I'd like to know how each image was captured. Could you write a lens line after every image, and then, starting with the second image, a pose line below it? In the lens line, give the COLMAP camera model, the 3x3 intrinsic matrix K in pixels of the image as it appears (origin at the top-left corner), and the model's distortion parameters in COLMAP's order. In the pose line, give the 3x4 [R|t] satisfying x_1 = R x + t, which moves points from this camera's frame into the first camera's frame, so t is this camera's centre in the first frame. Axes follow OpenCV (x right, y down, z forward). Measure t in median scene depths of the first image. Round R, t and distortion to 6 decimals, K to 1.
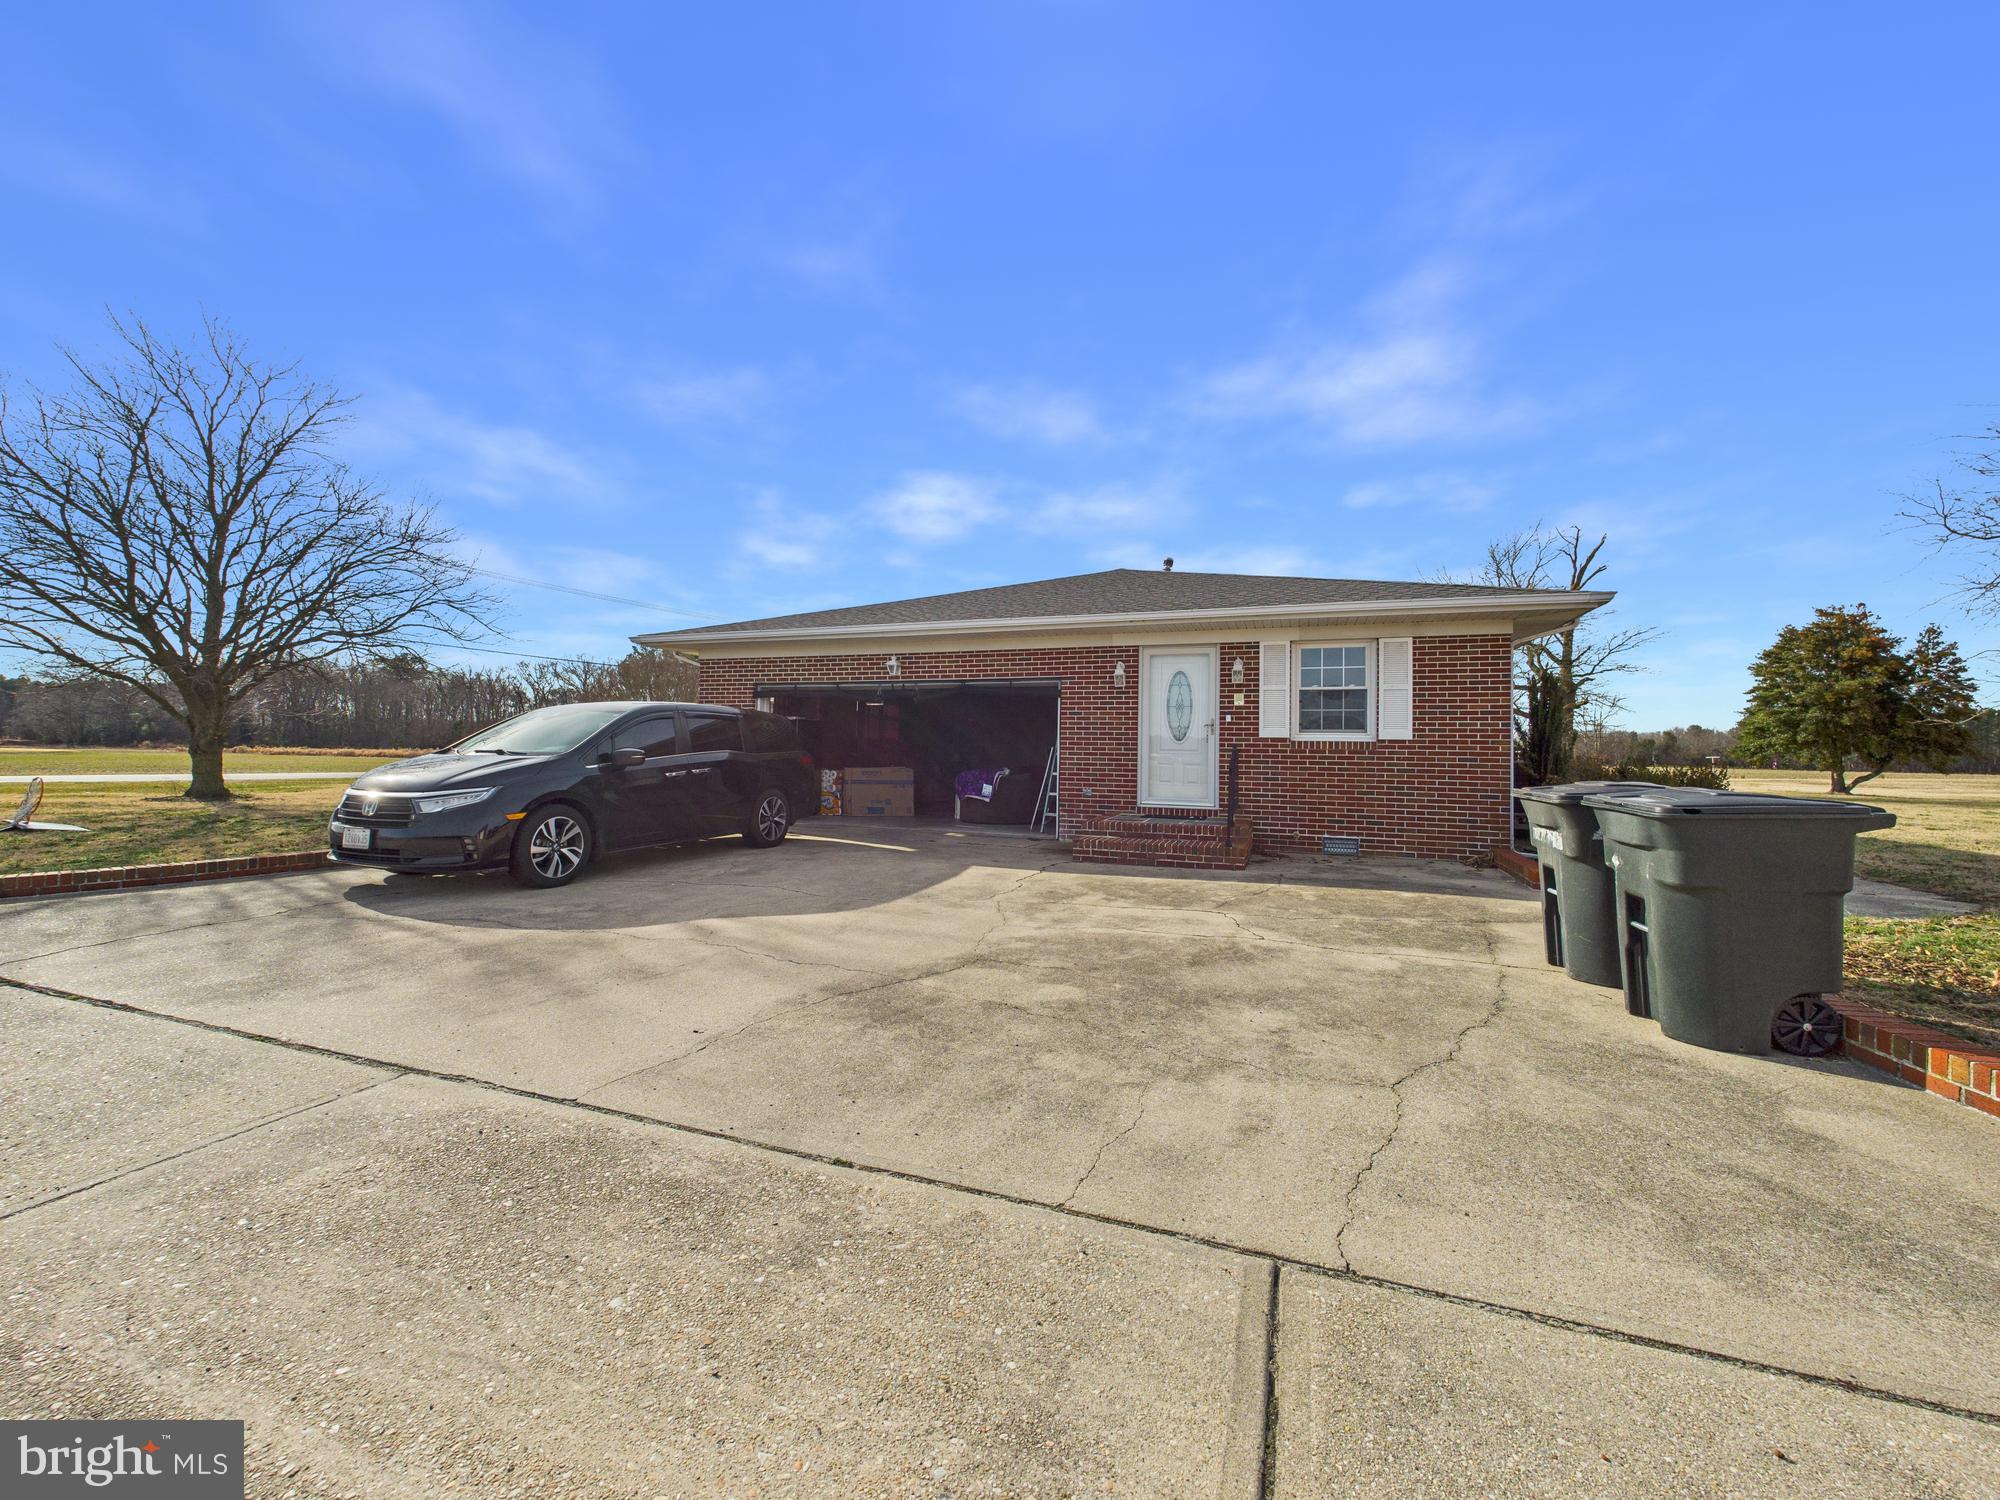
lens RADIAL K [[806.7, 0, 997.5], [0, 806.7, 752.8], [0, 0, 1]] dist [0.000084, 0.000410]
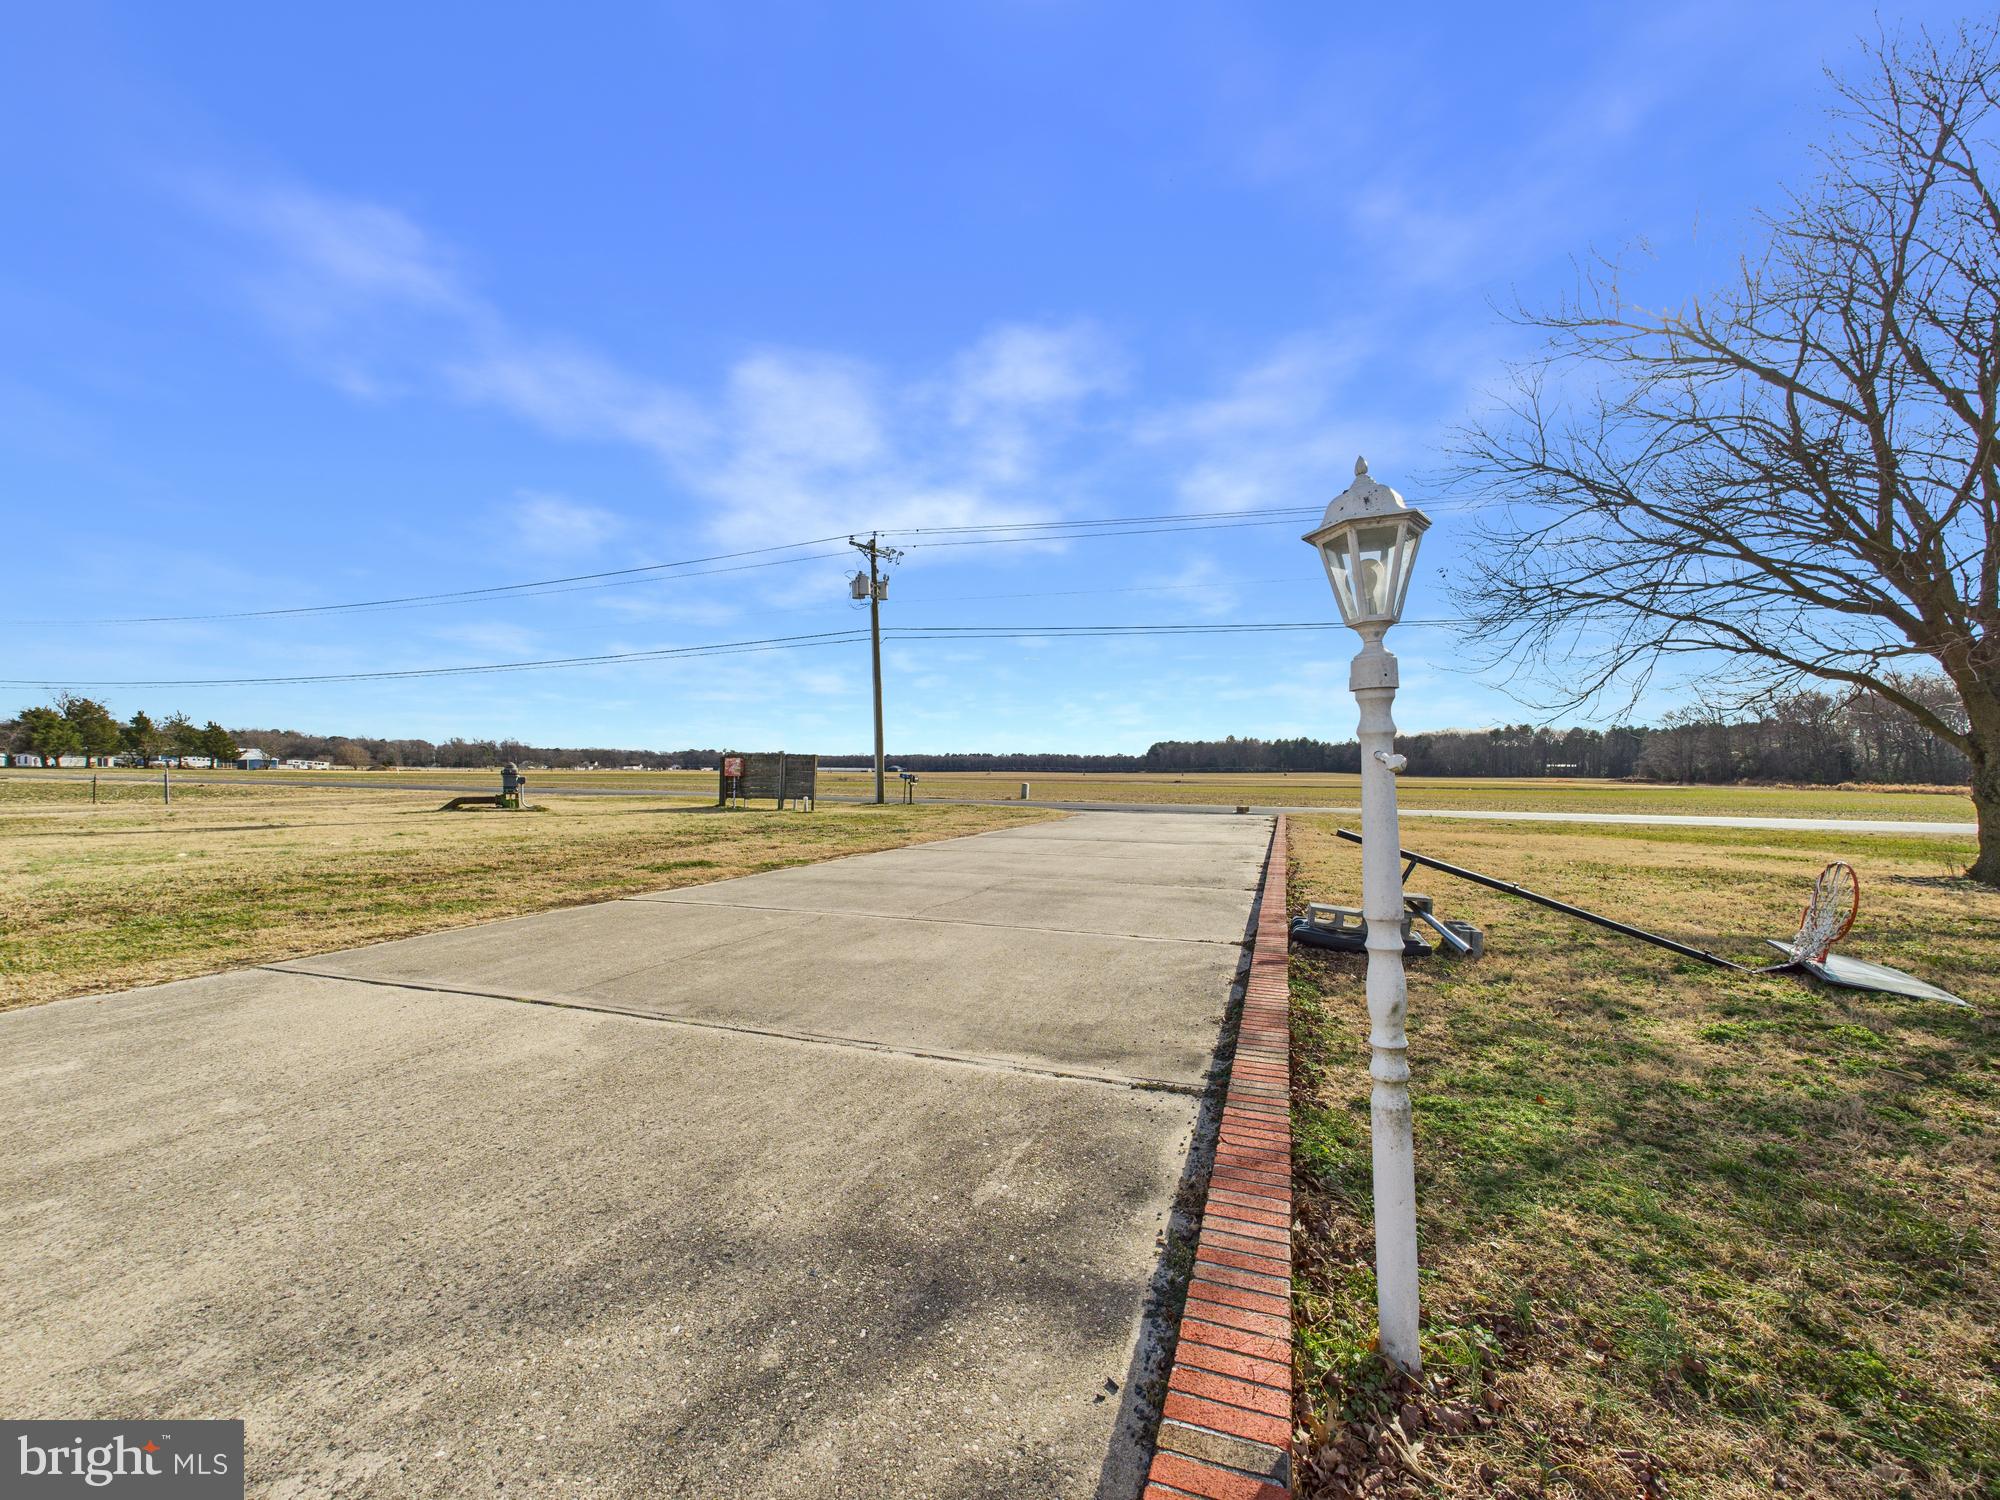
lens RADIAL K [[806.7, 0, 1002.4], [0, 806.7, 762.0], [0, 0, 1]] dist [0.000084, 0.000410]
pose [[0.019699, -0.028027, -0.999413, -0.466700], [-0.006151, 0.999585, -0.028153, -0.007686], [0.999787, 0.006702, 0.019519, 0.330501]]
